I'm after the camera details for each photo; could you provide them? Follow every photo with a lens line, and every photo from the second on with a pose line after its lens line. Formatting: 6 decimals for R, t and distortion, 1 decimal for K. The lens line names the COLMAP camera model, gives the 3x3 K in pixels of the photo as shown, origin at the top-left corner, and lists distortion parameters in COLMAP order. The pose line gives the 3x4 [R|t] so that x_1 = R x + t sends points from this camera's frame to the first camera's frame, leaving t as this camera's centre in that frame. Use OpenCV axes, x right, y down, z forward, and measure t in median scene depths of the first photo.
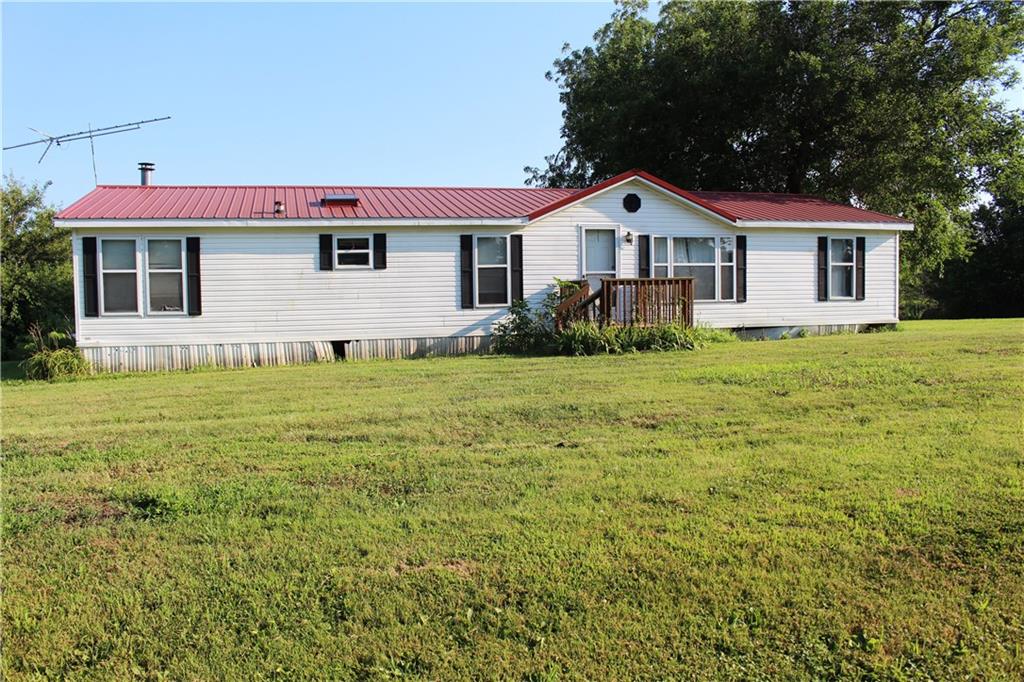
lens RADIAL K [[828.6, 0, 511.0], [0, 828.6, 337.5], [0, 0, 1]] dist [-0.137529, 0.102451]
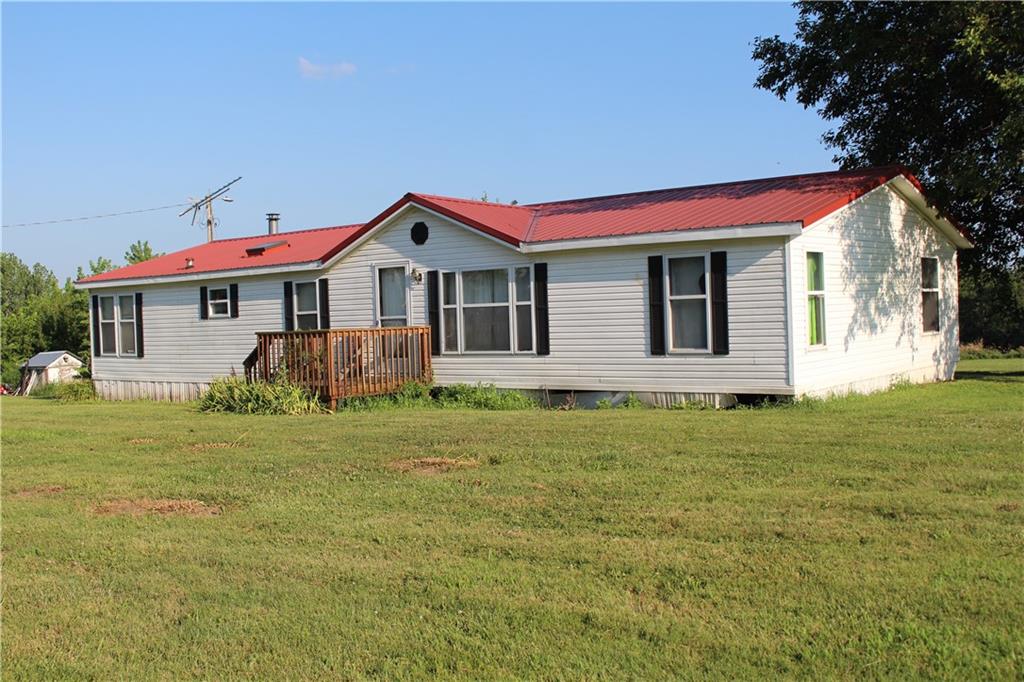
lens RADIAL K [[1396.8, 0, 515.9], [0, 1396.8, 340.9], [0, 0, 1]] dist [-0.166468, 0.000000]
pose [[0.510110, 0.011333, -0.860035, 1.388052], [-0.037705, 0.999247, -0.009197, -0.045031], [0.859282, 0.037119, 0.510153, 0.363903]]
